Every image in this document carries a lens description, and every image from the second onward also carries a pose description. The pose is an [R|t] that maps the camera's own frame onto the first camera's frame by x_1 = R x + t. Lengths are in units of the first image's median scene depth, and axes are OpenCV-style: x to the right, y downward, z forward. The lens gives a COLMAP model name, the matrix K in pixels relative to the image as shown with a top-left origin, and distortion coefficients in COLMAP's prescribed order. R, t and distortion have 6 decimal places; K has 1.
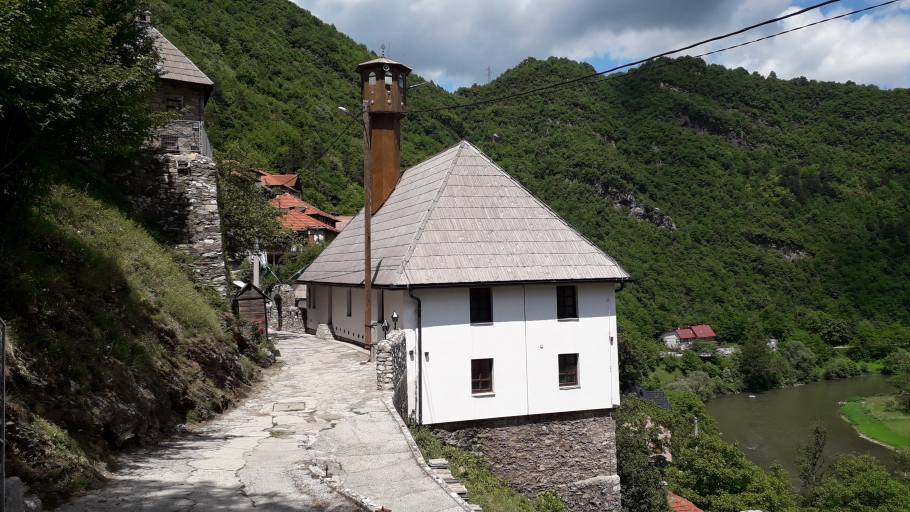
lens RADIAL K [[731.3, 0, 455.0], [0, 731.3, 256.0], [0, 0, 1]] dist [0.268681, -0.901711]
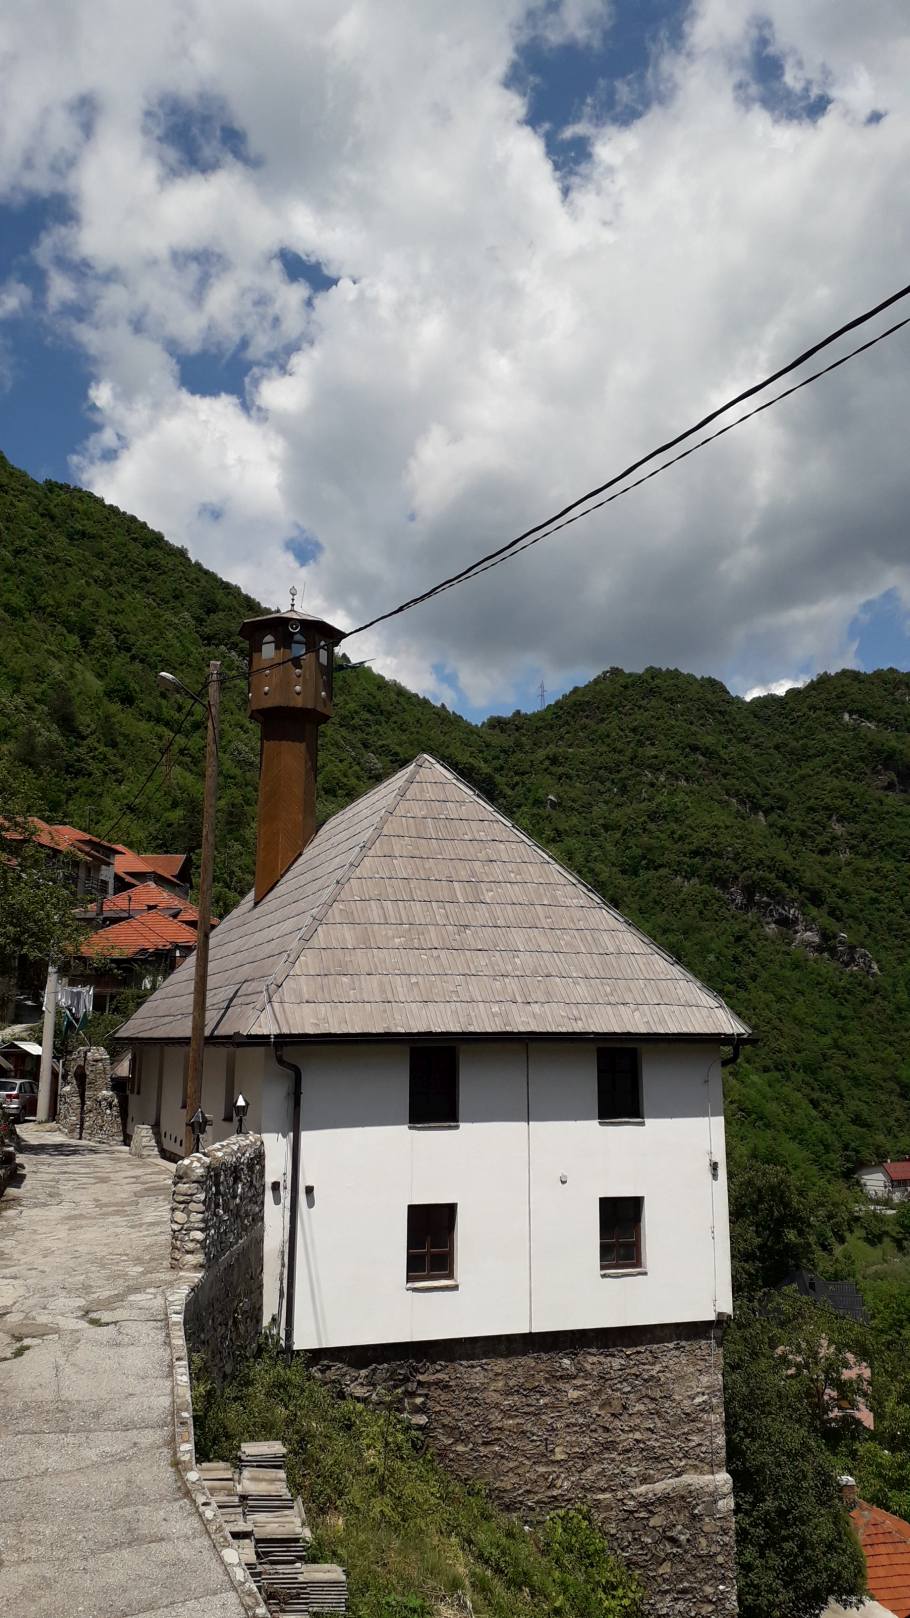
lens RADIAL K [[1326.2, 0, 455.0], [0, 1326.2, 809.0], [0, 0, 1]] dist [0.074761, -0.162158]
pose [[0.999614, 0.019619, -0.019662, 0.051504], [-0.022388, 0.988088, -0.152256, 0.018158], [0.016441, 0.152637, 0.988146, 0.111827]]
